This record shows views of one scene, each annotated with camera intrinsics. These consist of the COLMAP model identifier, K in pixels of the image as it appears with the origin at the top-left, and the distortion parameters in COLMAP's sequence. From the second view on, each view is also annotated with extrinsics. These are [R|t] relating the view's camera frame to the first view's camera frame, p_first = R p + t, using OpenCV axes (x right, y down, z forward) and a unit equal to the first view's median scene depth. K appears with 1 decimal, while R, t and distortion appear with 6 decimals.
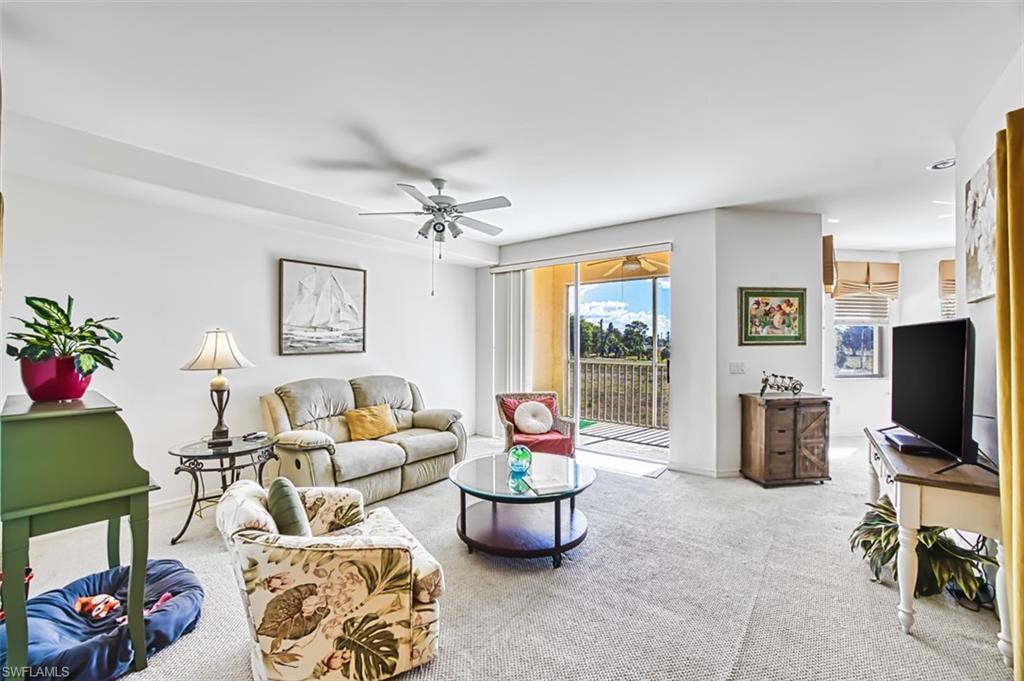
lens RADIAL K [[443.0, 0, 502.9], [0, 443.0, 338.4], [0, 0, 1]] dist [0.000147, -0.000220]
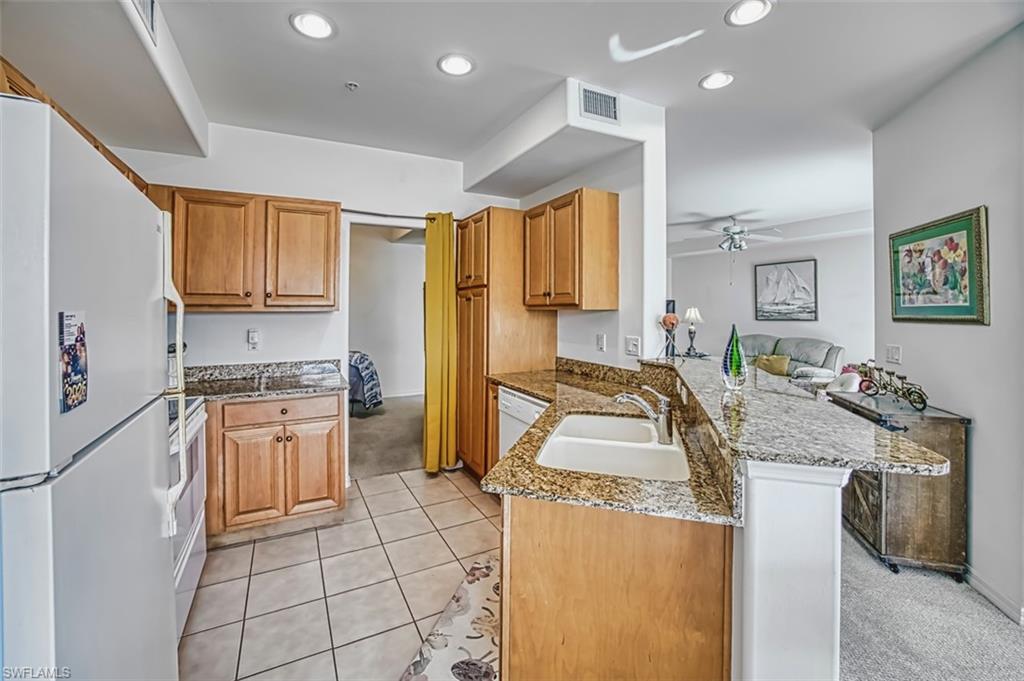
lens RADIAL K [[403.6, 0, 501.5], [0, 403.6, 306.2], [0, 0, 1]] dist [-0.034491, 0.000113]
pose [[-0.420712, -0.009062, -0.907149, 1.299771], [0.004130, 0.999921, -0.011904, -0.002229], [0.907185, -0.008754, -0.420641, 0.708349]]
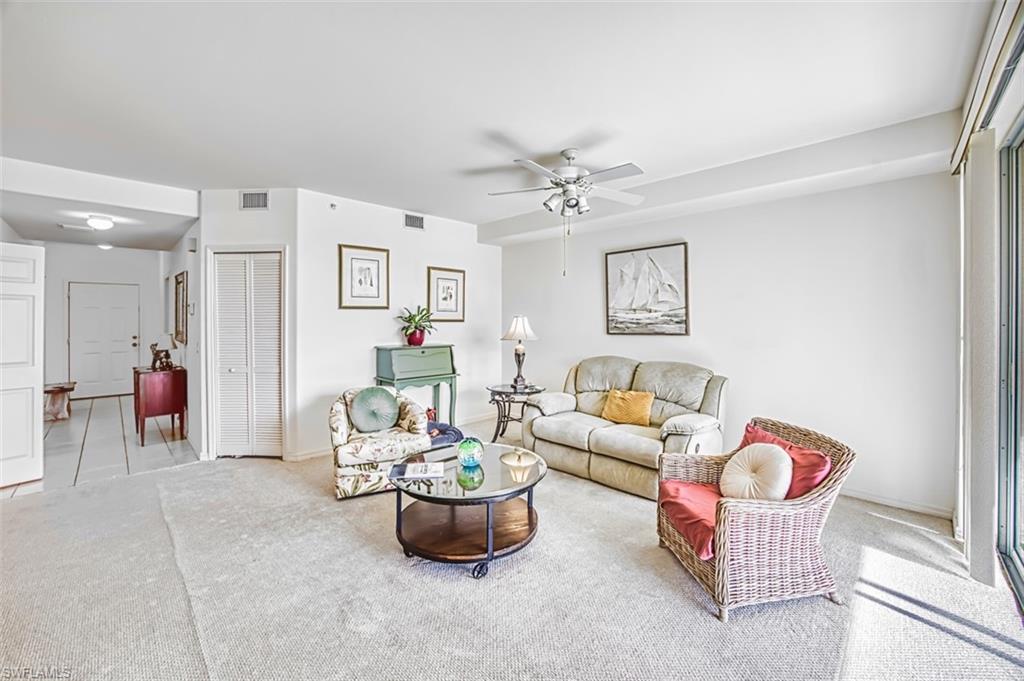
lens RADIAL K [[406.8, 0, 518.4], [0, 406.8, 316.8], [0, 0, 1]] dist [-0.022814, 0.001067]
pose [[-0.097293, -0.003069, -0.995251, 0.585118], [0.012343, 0.999915, -0.004290, -0.006627], [0.995179, -0.012702, -0.097247, 0.823652]]
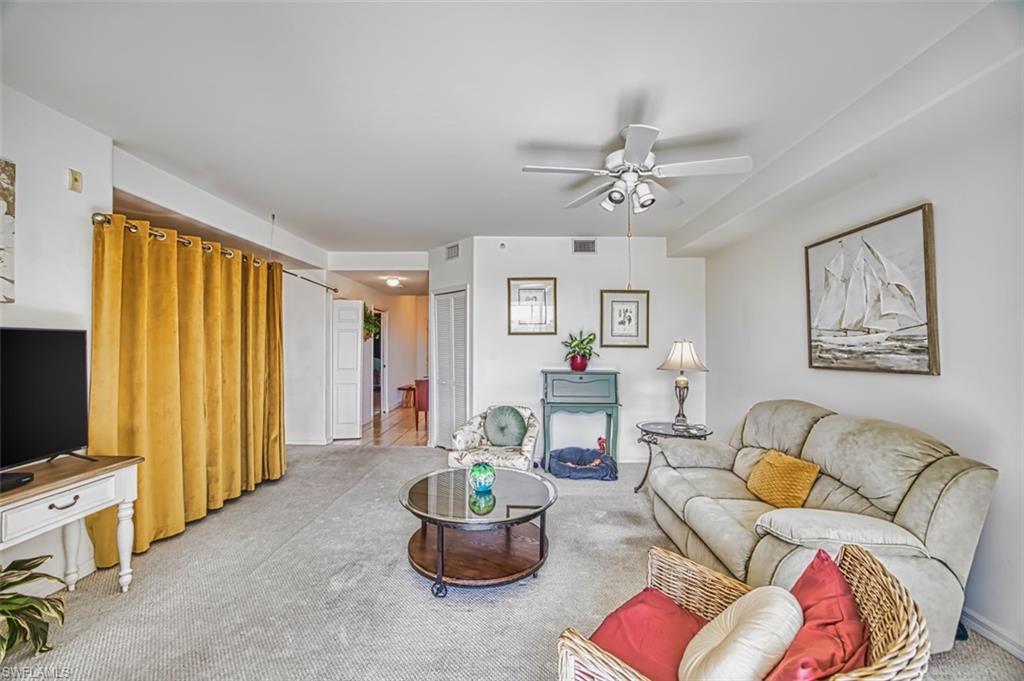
lens RADIAL K [[406.8, 0, 511.0], [0, 406.8, 337.8], [0, 0, 1]] dist [-0.022814, 0.001067]
pose [[-0.785316, -0.014493, -0.618925, 0.346556], [0.002149, 0.999656, -0.026135, 0.001933], [0.619091, -0.021854, -0.785015, 1.172241]]
